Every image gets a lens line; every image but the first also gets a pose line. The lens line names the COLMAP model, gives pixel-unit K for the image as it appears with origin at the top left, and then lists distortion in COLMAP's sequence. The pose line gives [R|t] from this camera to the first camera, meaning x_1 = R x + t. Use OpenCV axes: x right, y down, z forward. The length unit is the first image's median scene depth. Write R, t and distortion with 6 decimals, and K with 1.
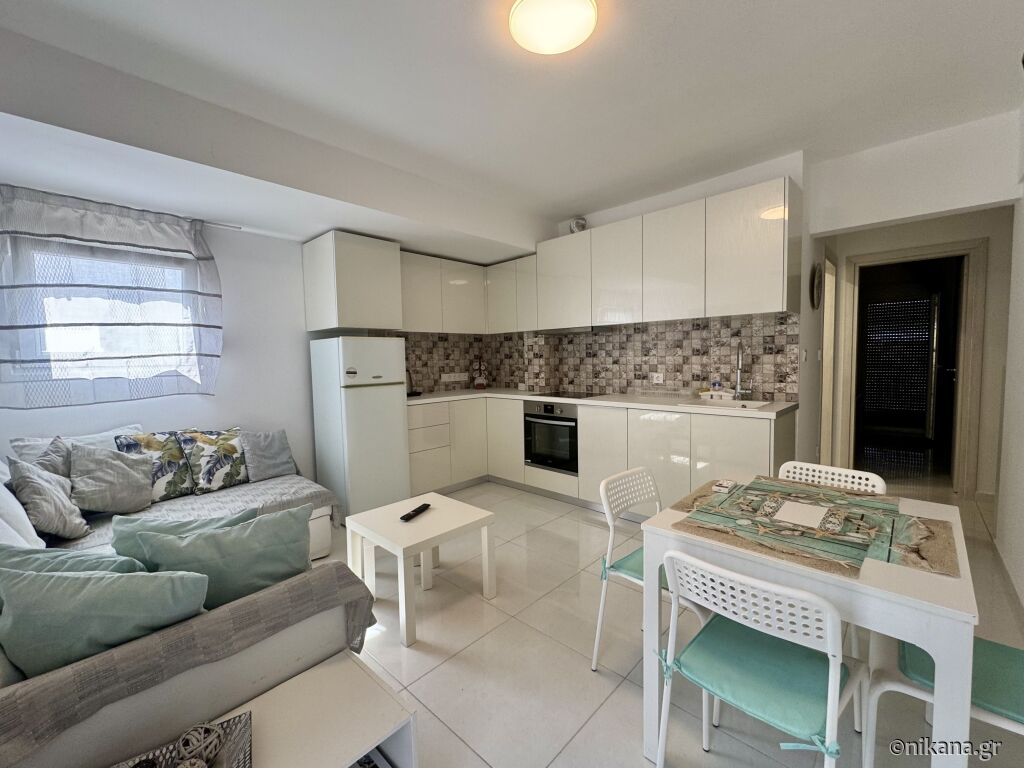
lens RADIAL K [[428.2, 0, 512.0], [0, 428.2, 384.0], [0, 0, 1]] dist [-0.000807, -0.000182]
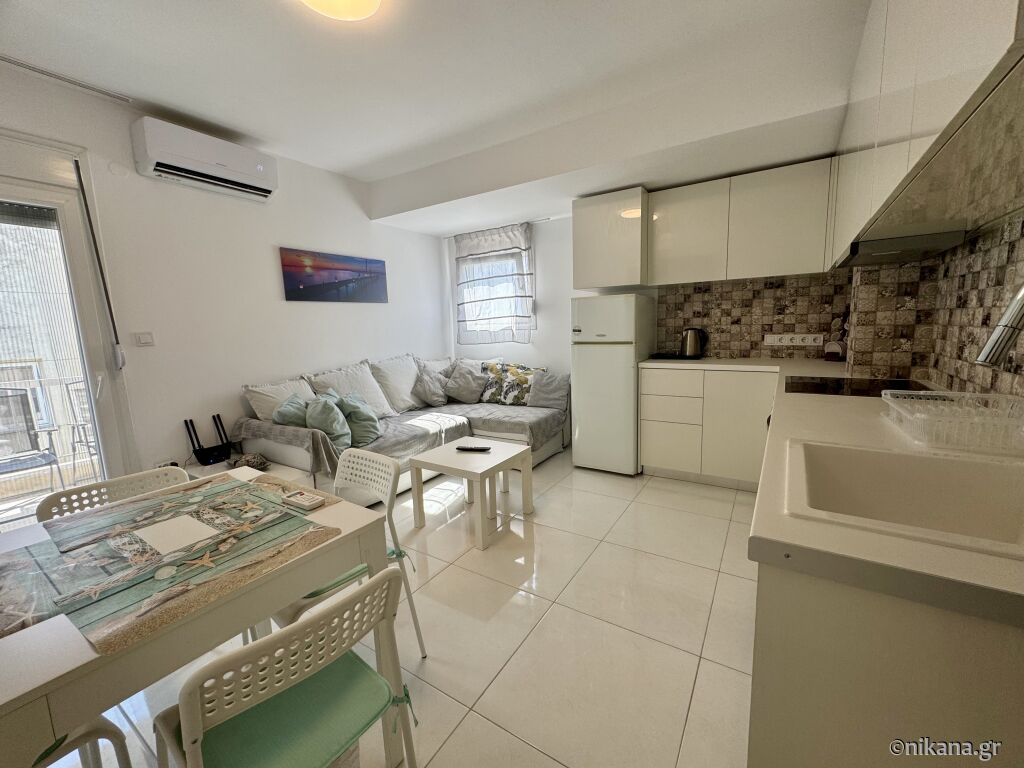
lens RADIAL K [[409.4, 0, 512.0], [0, 409.4, 384.0], [0, 0, 1]] dist [-0.001441, -0.000287]
pose [[0.183806, 0.155403, -0.970600, 0.601361], [-0.032730, 0.987844, 0.151966, -0.042673], [0.982417, 0.003836, 0.186658, 0.596255]]
